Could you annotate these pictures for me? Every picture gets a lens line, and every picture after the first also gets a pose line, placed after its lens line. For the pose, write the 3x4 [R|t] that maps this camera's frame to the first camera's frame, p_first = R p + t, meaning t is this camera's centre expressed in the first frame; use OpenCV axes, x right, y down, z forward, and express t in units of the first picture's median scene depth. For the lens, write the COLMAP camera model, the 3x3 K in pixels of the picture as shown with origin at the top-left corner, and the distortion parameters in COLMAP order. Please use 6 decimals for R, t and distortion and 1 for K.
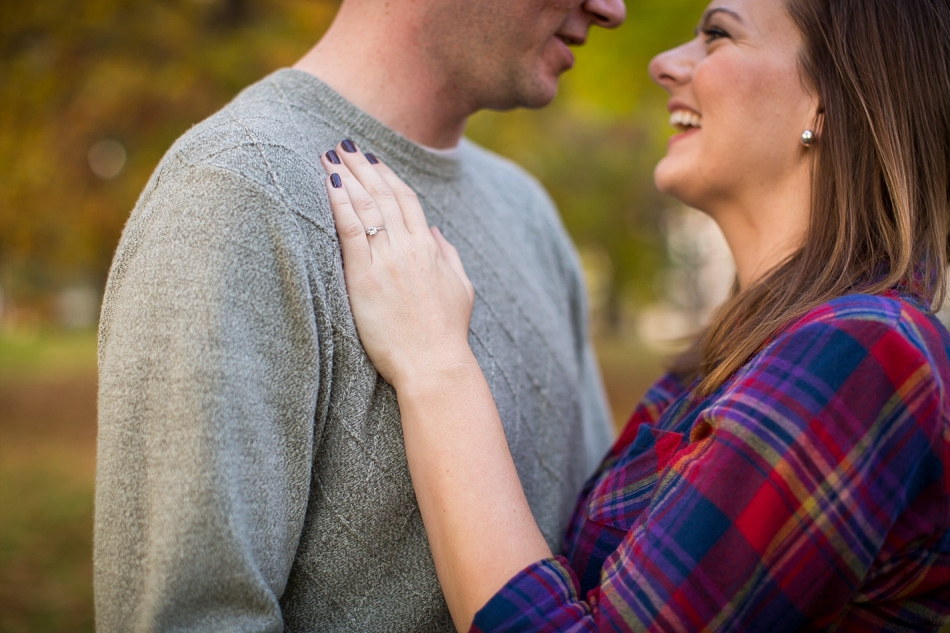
lens RADIAL K [[1364.0, 0, 475.4], [0, 1364.0, 317.3], [0, 0, 1]] dist [0.000564, 0.000000]
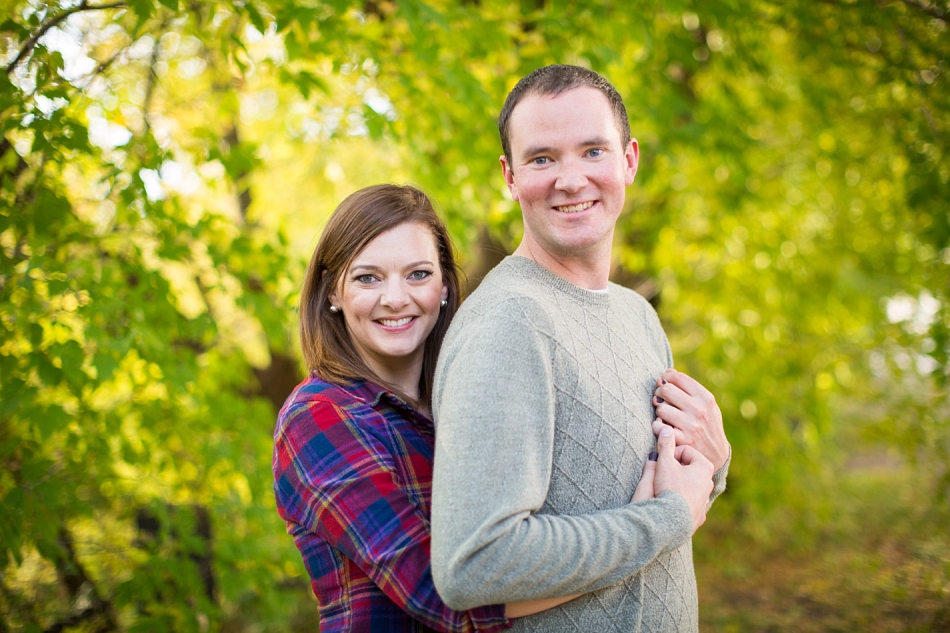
lens RADIAL K [[1364.0, 0, 475.1], [0, 1364.0, 316.4], [0, 0, 1]] dist [0.000564, 0.000000]
pose [[0.957880, -0.027844, -0.285816, 0.373290], [0.029560, 0.999562, 0.001690, -0.110894], [0.285644, -0.010067, 0.958283, -0.996384]]
